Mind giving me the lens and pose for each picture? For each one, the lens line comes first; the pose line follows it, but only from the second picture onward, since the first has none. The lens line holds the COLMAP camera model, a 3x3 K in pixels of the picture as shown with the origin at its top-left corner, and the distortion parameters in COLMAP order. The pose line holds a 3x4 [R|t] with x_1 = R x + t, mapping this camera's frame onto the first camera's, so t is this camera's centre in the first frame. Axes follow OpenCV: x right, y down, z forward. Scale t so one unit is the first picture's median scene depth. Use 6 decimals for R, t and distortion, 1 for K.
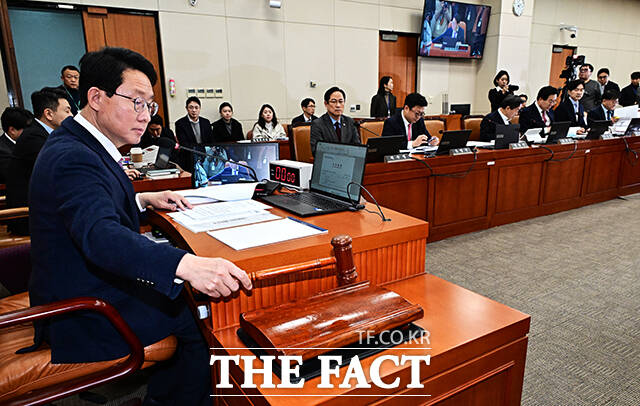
lens RADIAL K [[436.3, 0, 320.0], [0, 436.3, 203.0], [0, 0, 1]] dist [0.002578, 0.000998]
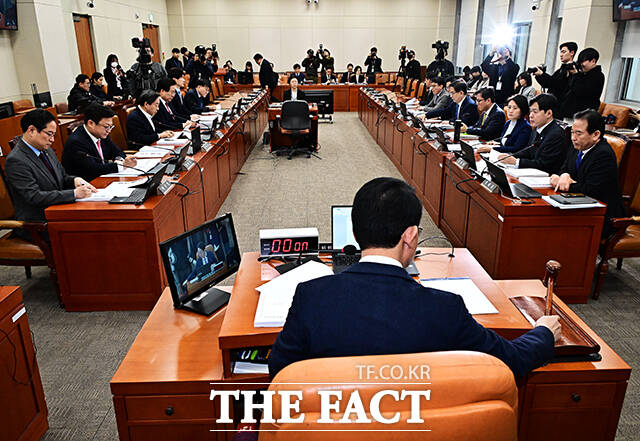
lens RADIAL K [[485.8, 0, 320.0], [0, 485.8, 220.5], [0, 0, 1]] dist [-0.000665, 0.000867]
pose [[0.493339, -0.273549, 0.825704, -0.407959], [0.189574, 0.960257, 0.204860, -0.143803], [-0.848928, 0.055467, 0.525590, 0.144372]]
